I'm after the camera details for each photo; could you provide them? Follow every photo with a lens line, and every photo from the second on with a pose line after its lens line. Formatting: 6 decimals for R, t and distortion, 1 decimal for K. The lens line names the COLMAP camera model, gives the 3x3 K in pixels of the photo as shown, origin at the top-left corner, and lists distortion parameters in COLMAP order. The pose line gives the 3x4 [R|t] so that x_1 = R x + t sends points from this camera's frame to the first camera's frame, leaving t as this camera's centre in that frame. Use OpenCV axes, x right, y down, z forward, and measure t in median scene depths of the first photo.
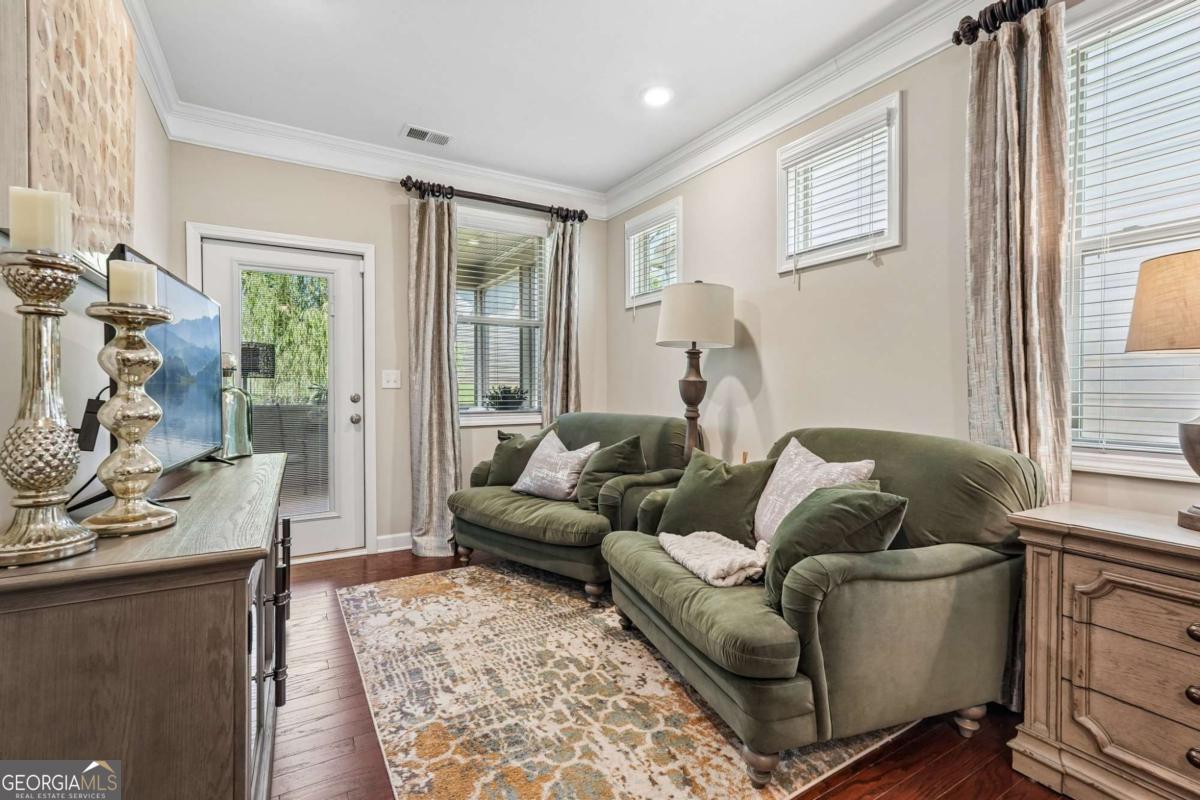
lens RADIAL K [[533.6, 0, 595.6], [0, 533.6, 388.2], [0, 0, 1]] dist [0.001613, 0.000274]
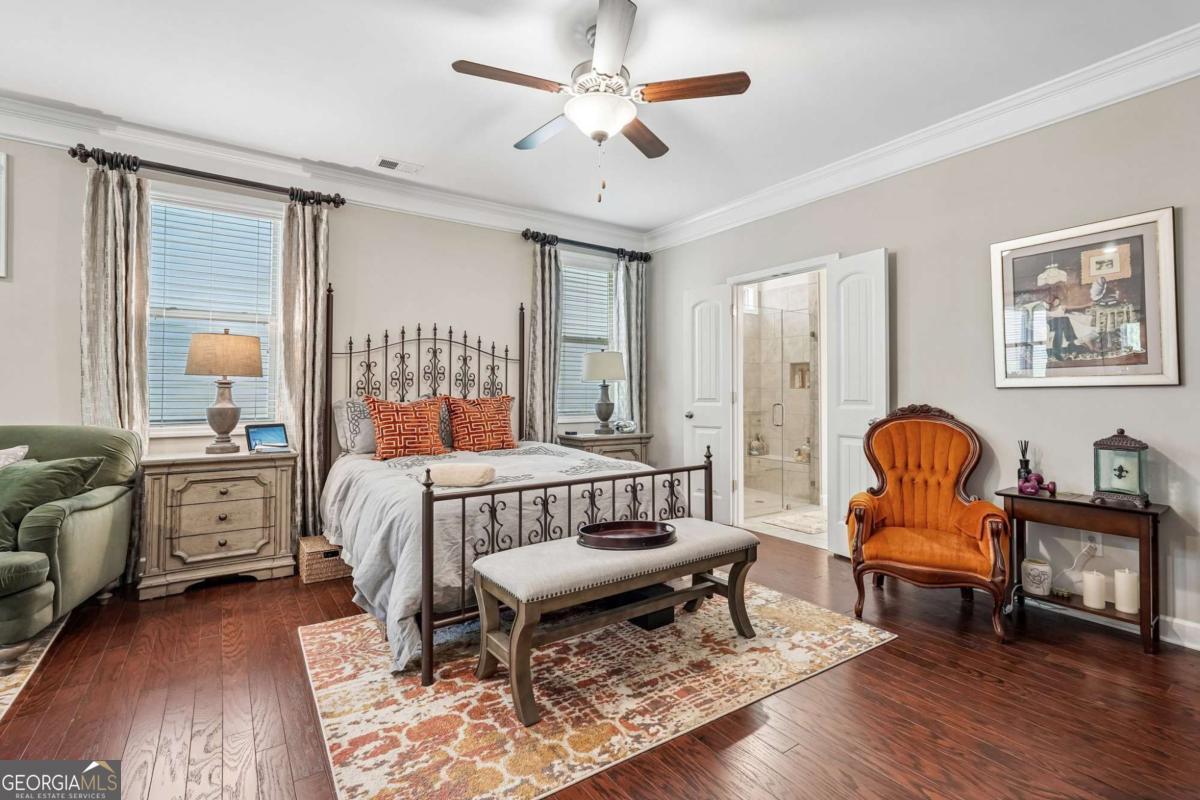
lens RADIAL K [[533.6, 0, 601.9], [0, 533.6, 388.9], [0, 0, 1]] dist [0.001613, 0.000274]
pose [[-0.077380, 0.001555, 0.997000, -1.162476], [-0.002945, 0.999994, -0.001789, -0.013626], [-0.996997, -0.003074, -0.077375, -0.432586]]
